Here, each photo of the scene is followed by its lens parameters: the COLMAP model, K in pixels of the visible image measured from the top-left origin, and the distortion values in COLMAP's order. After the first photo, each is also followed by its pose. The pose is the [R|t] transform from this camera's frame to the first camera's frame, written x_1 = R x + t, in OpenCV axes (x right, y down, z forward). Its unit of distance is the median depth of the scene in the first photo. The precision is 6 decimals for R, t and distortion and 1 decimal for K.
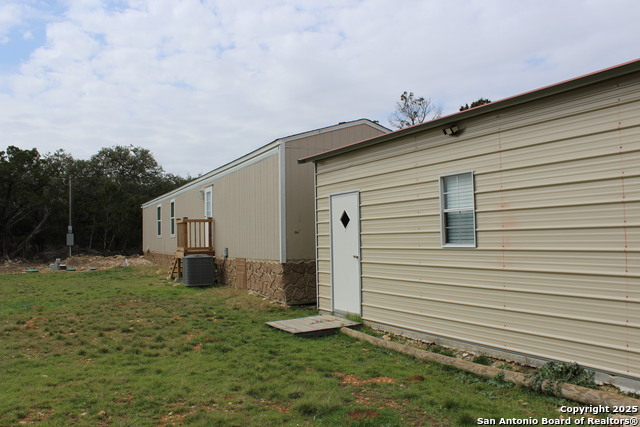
lens RADIAL K [[543.7, 0, 320.0], [0, 543.7, 213.5], [0, 0, 1]] dist [-0.156183, 0.143660]
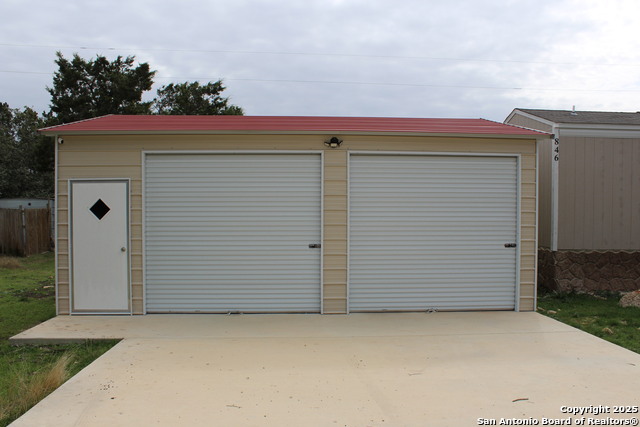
lens RADIAL K [[543.7, 0, 320.0], [0, 543.7, 213.5], [0, 0, 1]] dist [-0.156183, 0.143660]
pose [[0.423259, -0.015600, 0.905874, -0.608014], [-0.056940, 0.997417, 0.043781, -0.041505], [-0.904218, -0.070112, 0.421277, 0.307032]]
